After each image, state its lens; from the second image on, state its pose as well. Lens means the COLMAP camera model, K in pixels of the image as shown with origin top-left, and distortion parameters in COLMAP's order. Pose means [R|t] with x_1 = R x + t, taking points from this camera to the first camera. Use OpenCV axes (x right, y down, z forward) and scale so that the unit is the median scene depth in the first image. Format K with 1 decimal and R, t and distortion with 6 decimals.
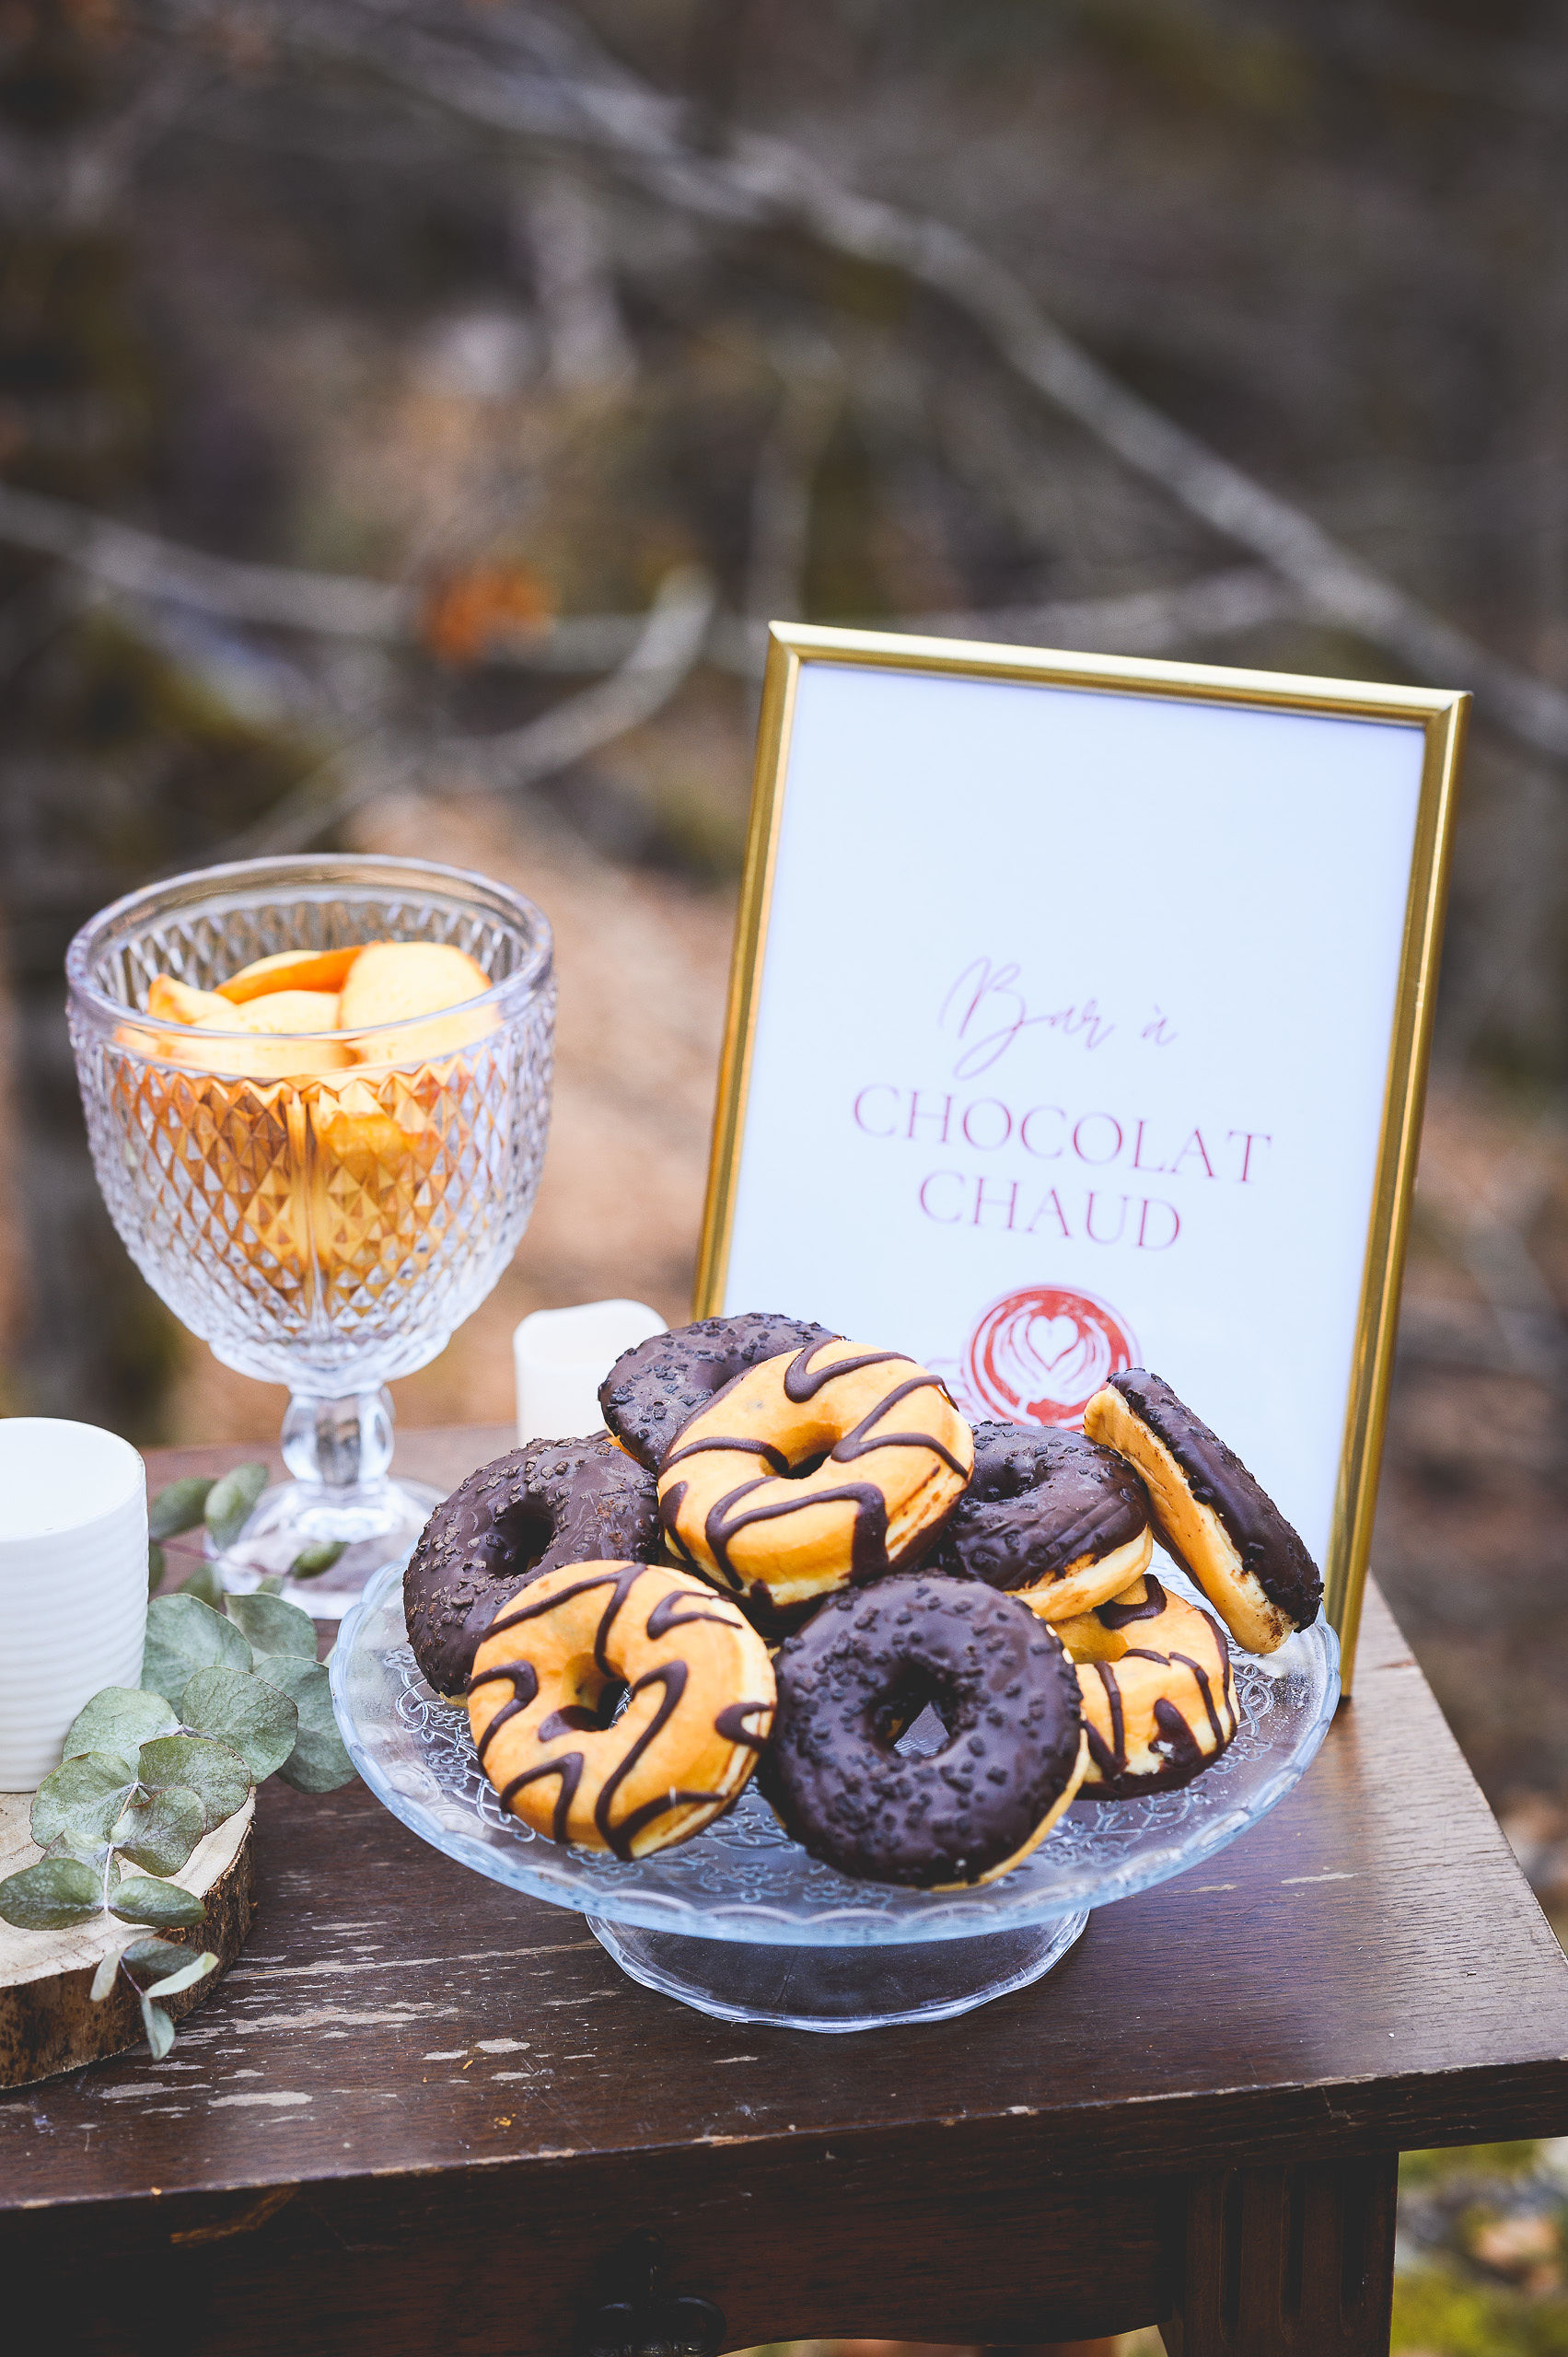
lens RADIAL K [[5909.0, 0, 784.0], [0, 5909.0, 1178.5], [0, 0, 1]] dist [-0.050662, 0.364556]
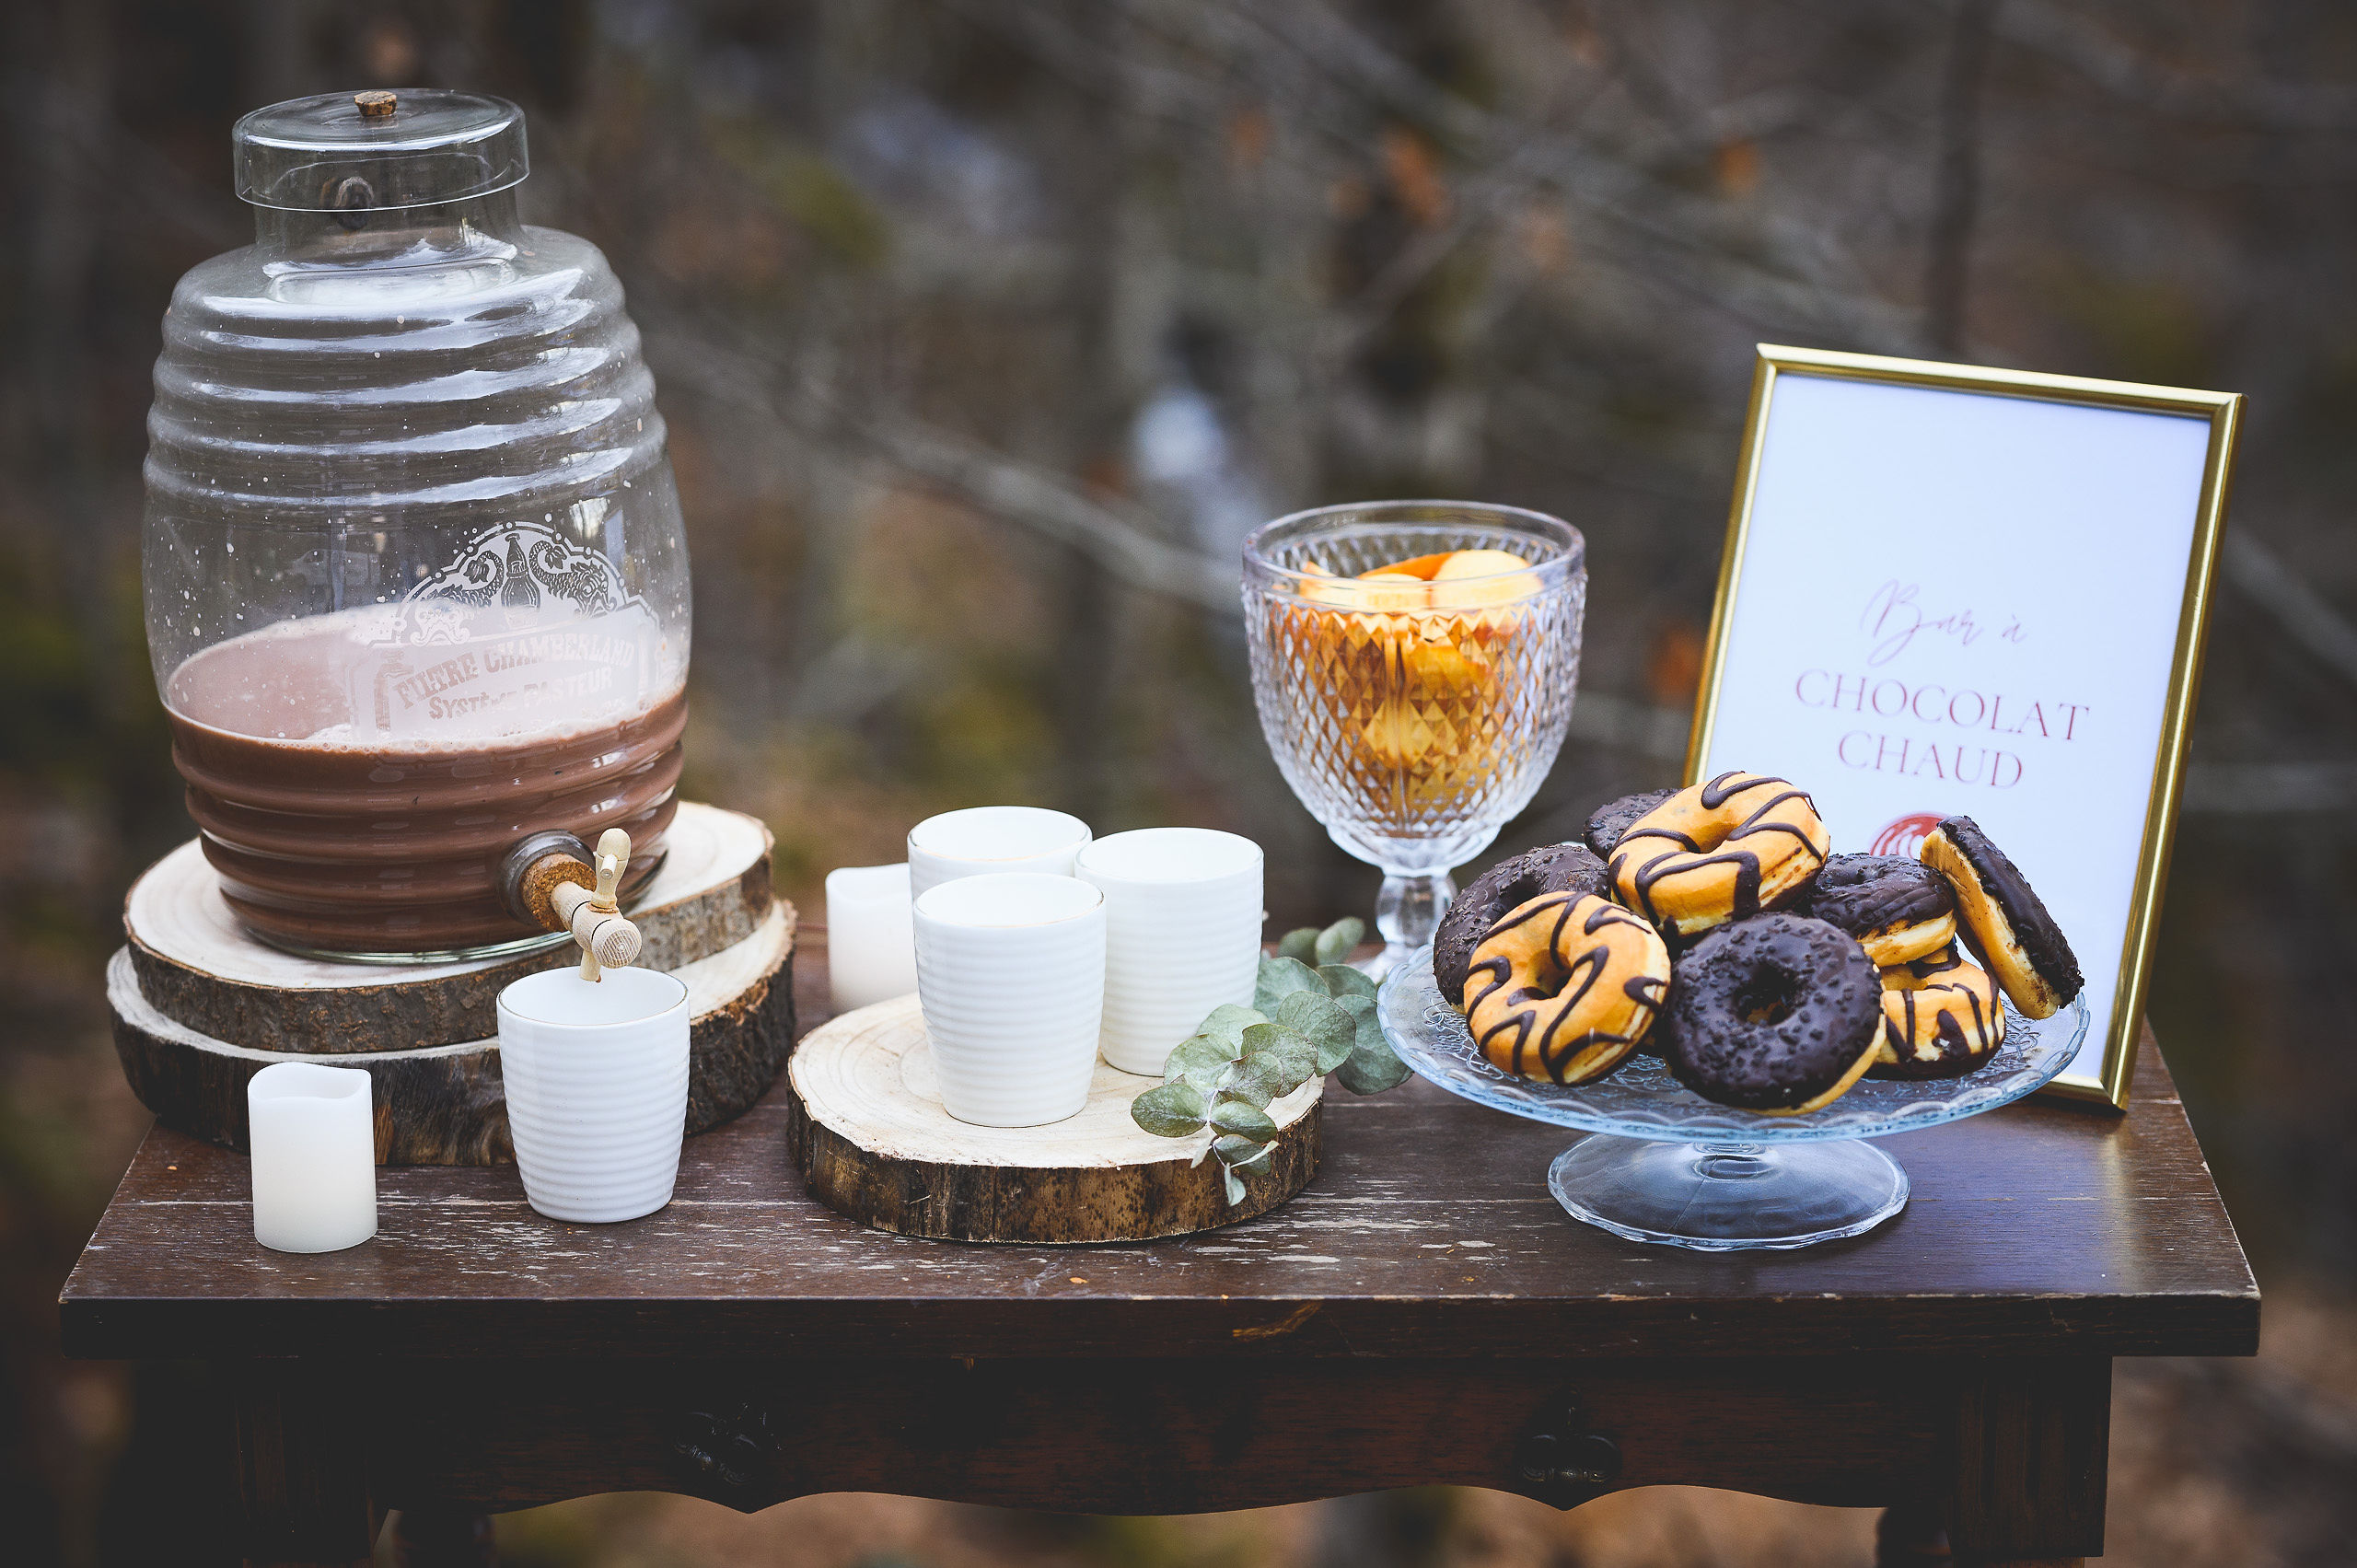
lens RADIAL K [[5837.1, 0, 1178.5], [0, 5837.1, 784.0], [0, 0, 1]] dist [-0.103820, -0.023420]
pose [[0.984364, 0.049252, -0.169123, 0.116611], [-0.072414, 0.988380, -0.133643, 0.234415], [0.160576, 0.143800, 0.976492, -0.414231]]
